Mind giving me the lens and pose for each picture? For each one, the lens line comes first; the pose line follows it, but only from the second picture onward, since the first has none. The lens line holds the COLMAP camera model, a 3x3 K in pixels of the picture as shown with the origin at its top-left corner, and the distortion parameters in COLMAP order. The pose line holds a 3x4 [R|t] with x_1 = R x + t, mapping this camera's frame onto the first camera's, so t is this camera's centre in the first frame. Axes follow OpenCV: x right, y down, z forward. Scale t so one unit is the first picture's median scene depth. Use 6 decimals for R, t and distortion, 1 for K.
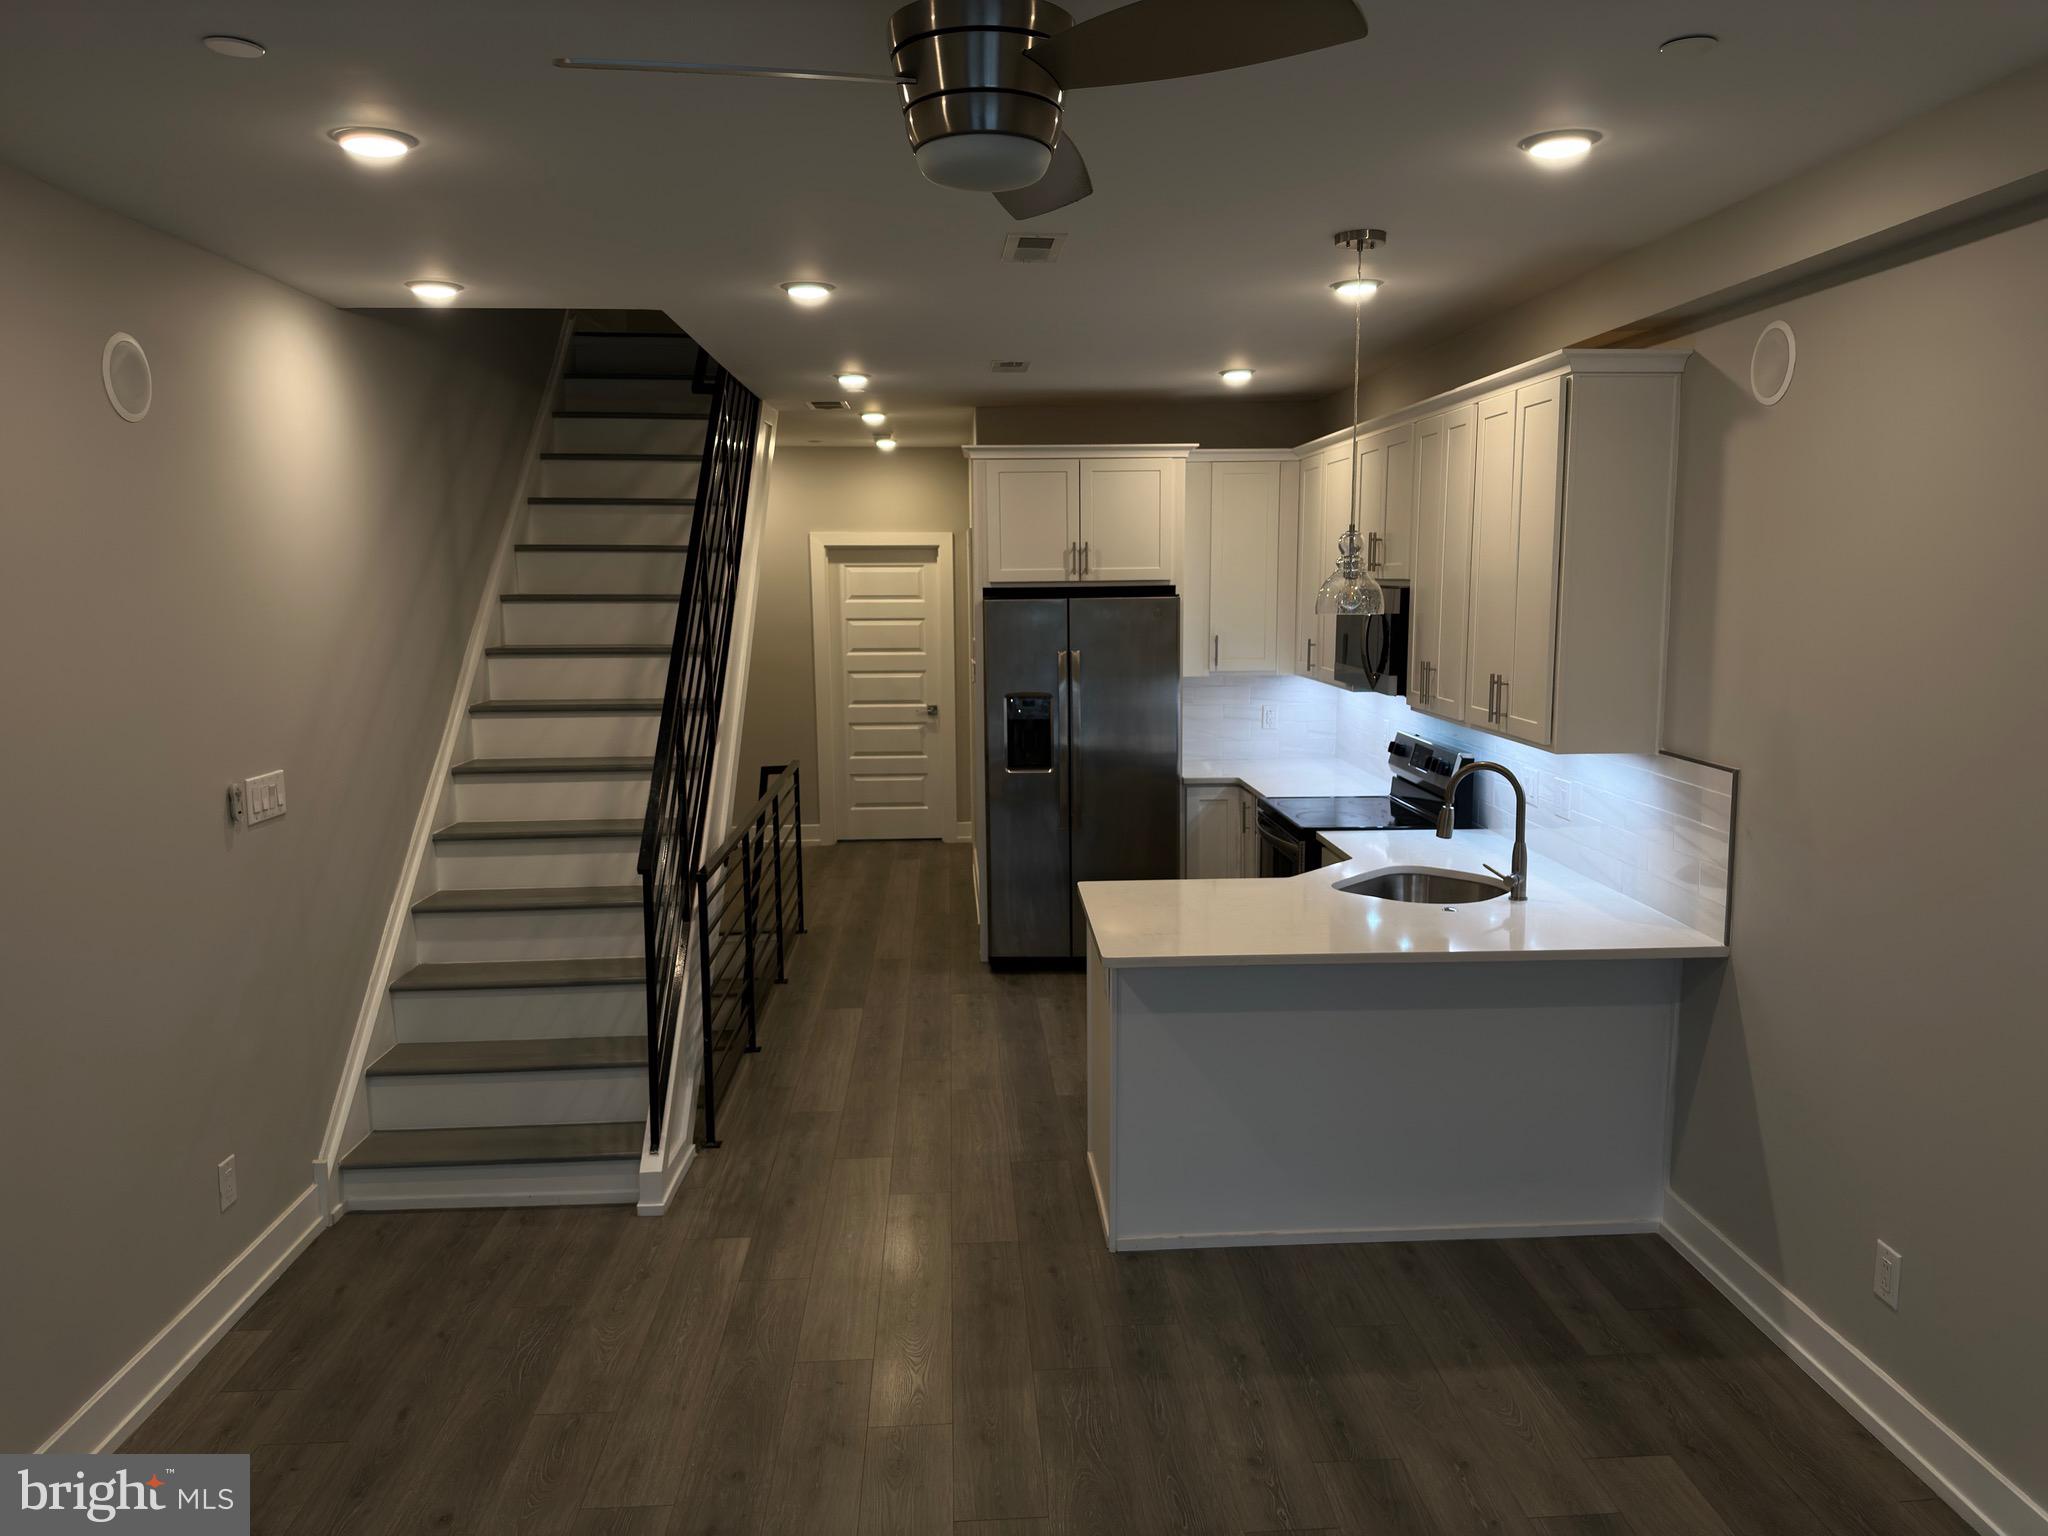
lens RADIAL K [[1415.4, 0, 1024.2], [0, 1415.4, 769.1], [0, 0, 1]] dist [0.000347, 0.000075]
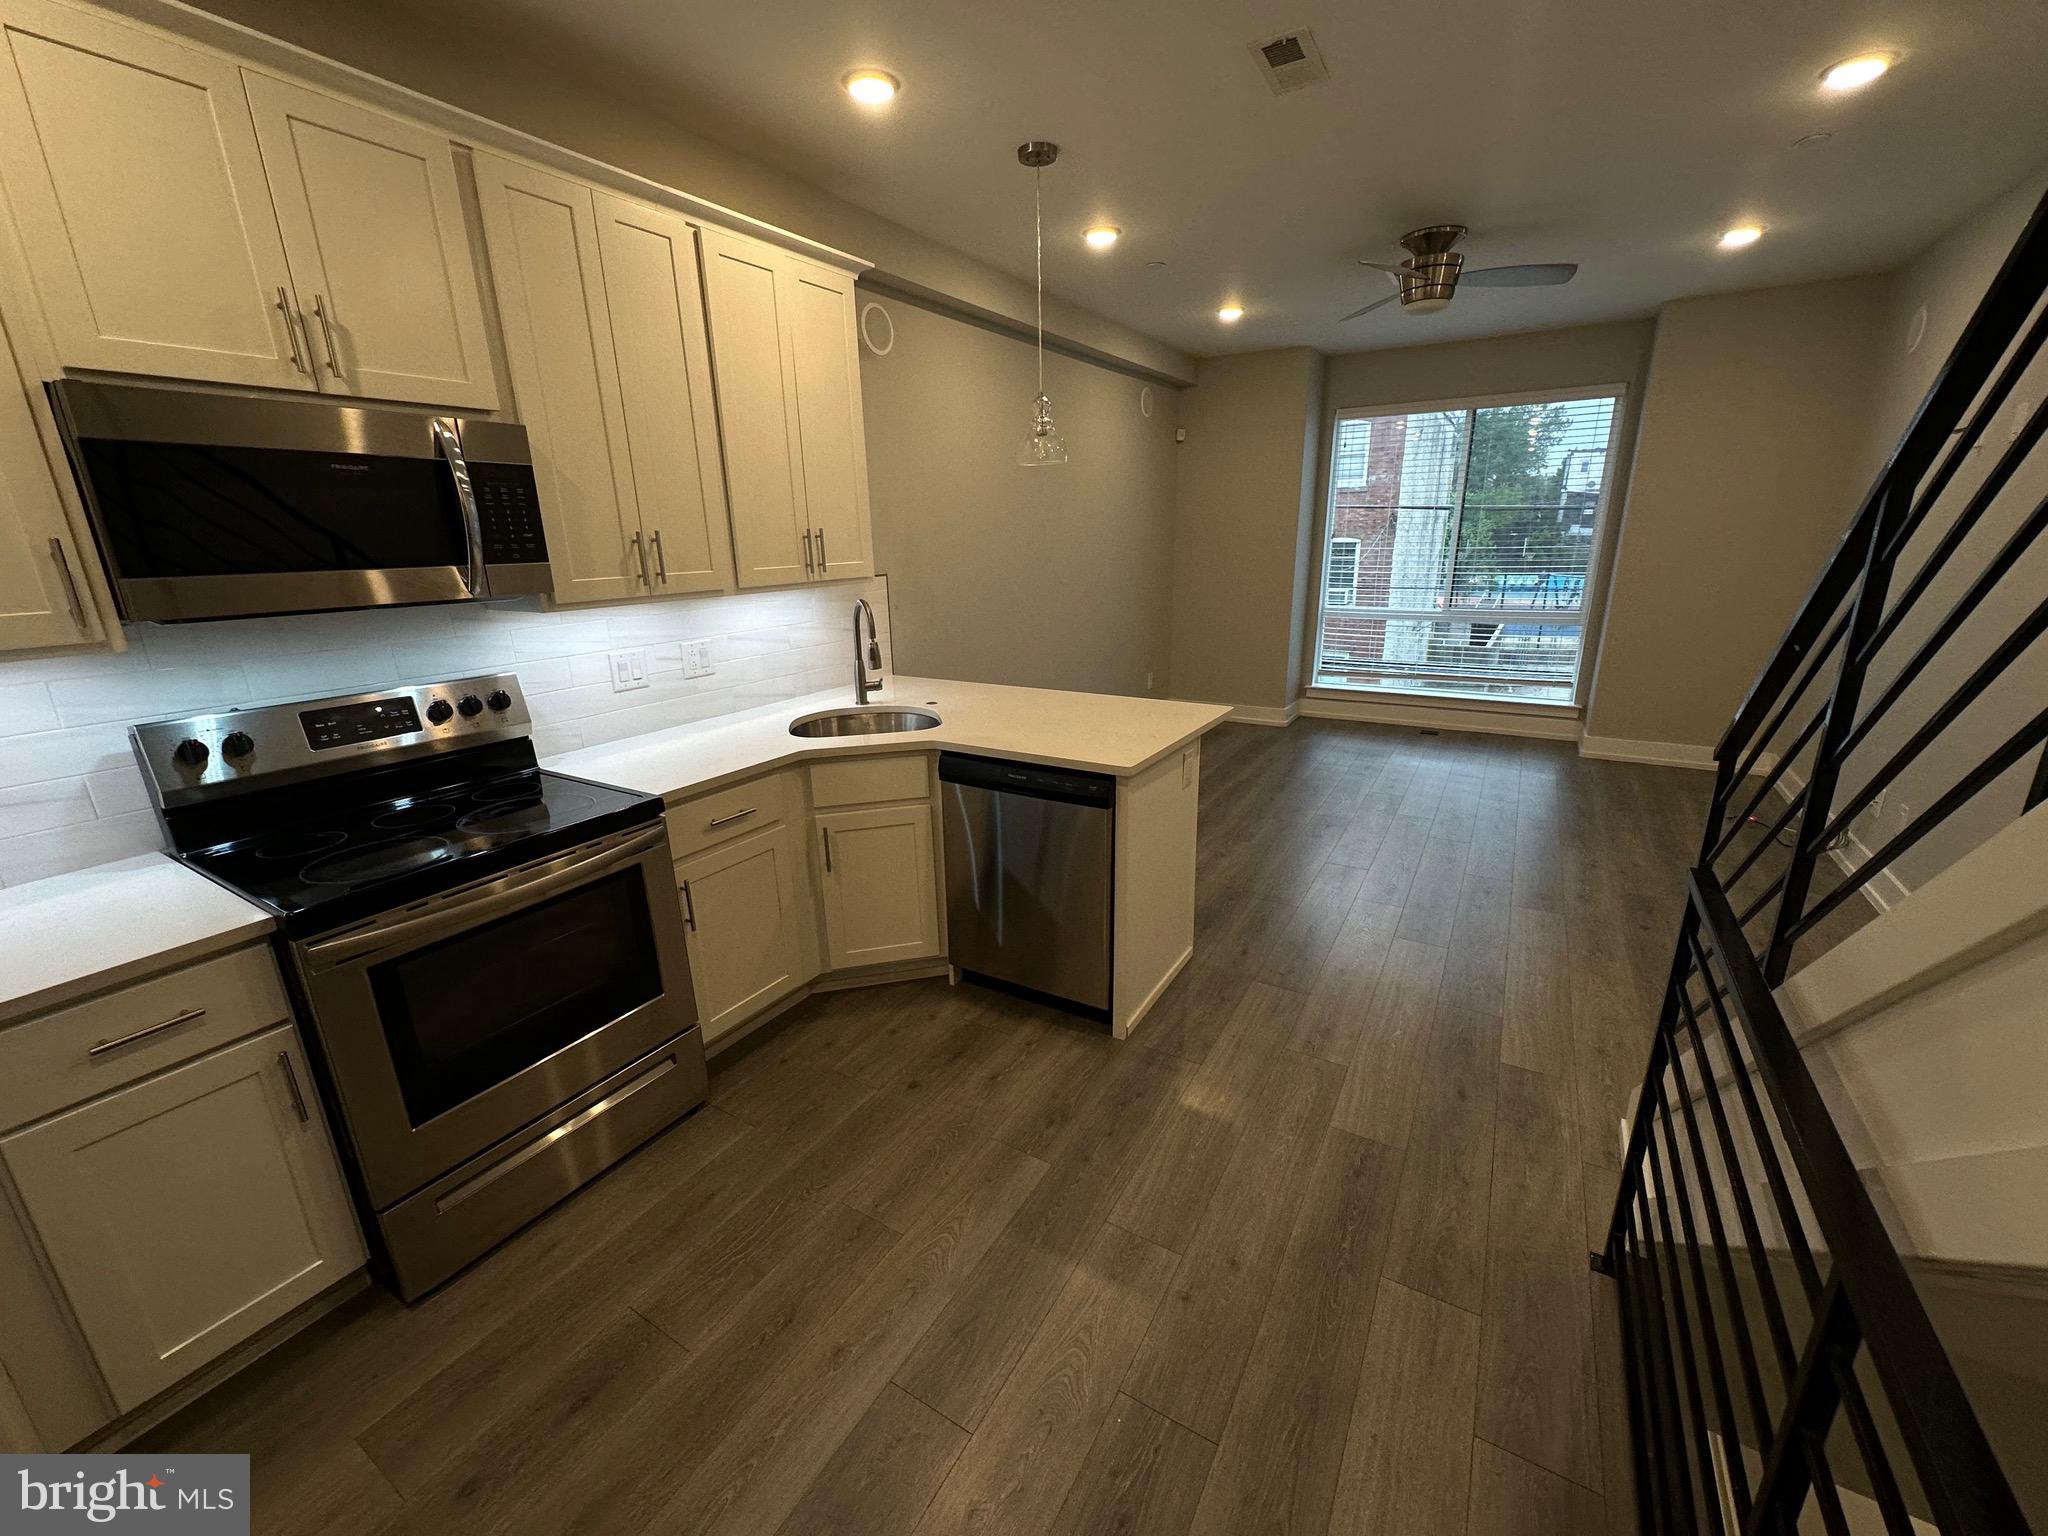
lens RADIAL K [[819.5, 0, 1018.0], [0, 819.5, 768.6], [0, 0, 1]] dist [-0.002918, -0.000033]
pose [[-0.824682, -0.132921, 0.549756, -0.154902], [0.105888, 0.918523, 0.380924, -0.101822], [-0.555597, 0.372353, -0.743414, 1.197914]]
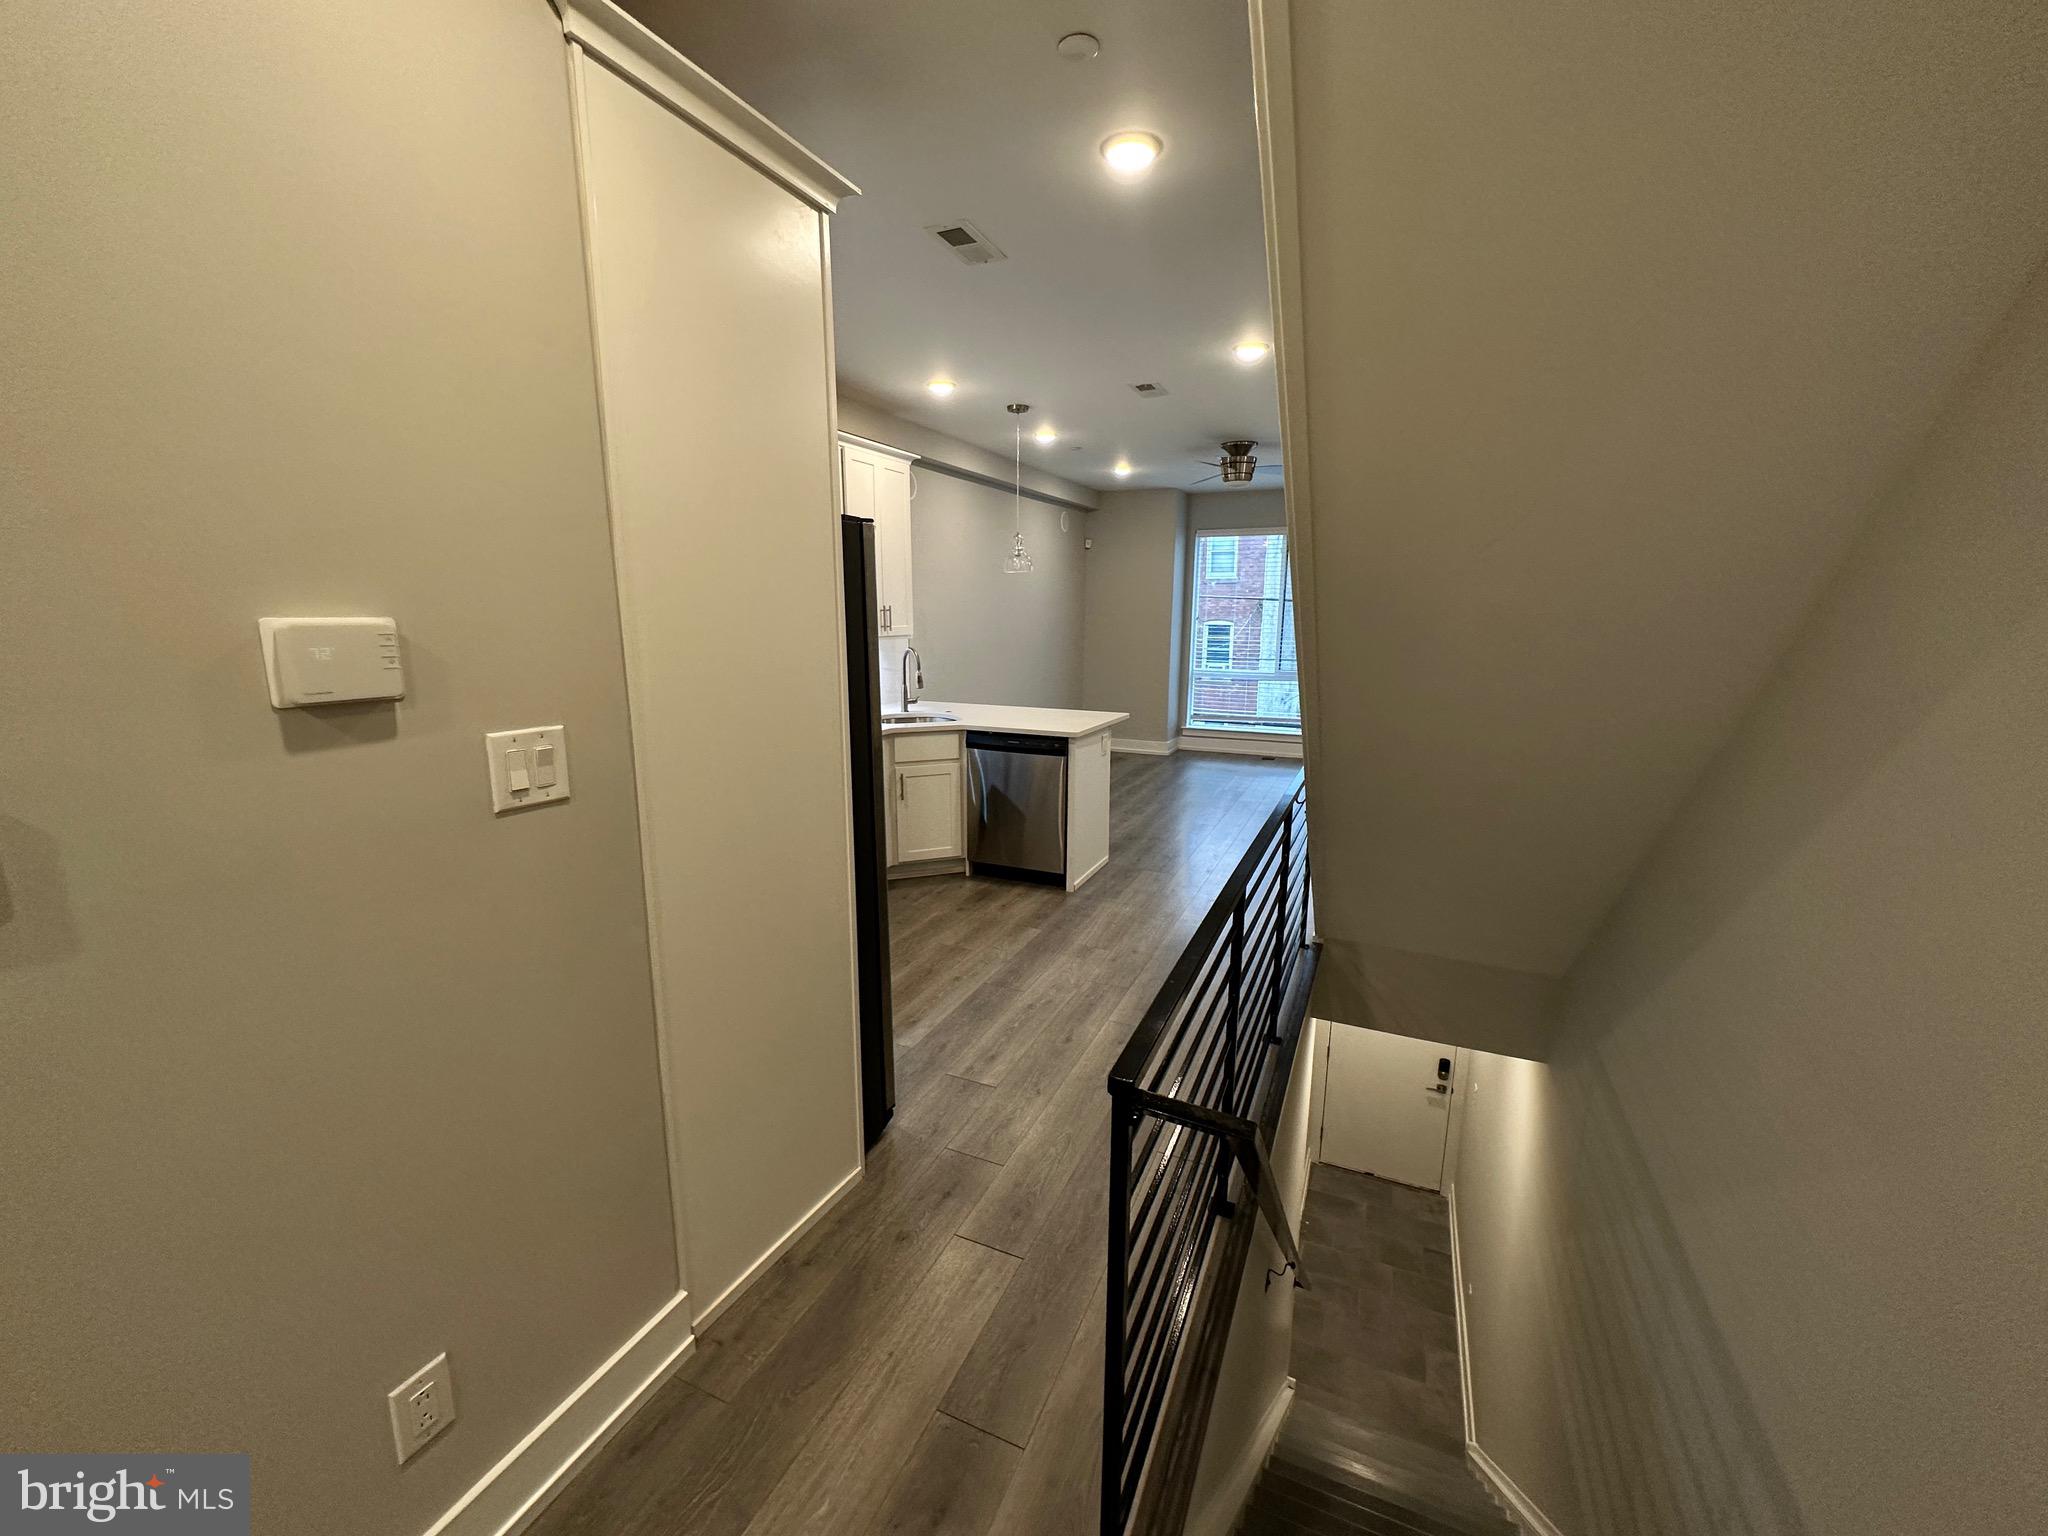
lens RADIAL K [[819.5, 0, 1022.1], [0, 819.5, 766.2], [0, 0, 1]] dist [-0.002918, -0.000033]
pose [[-0.887685, -0.083268, 0.452860, -0.293103], [0.066494, 0.950021, 0.305022, -0.154635], [-0.455625, 0.300876, -0.837783, 1.568283]]
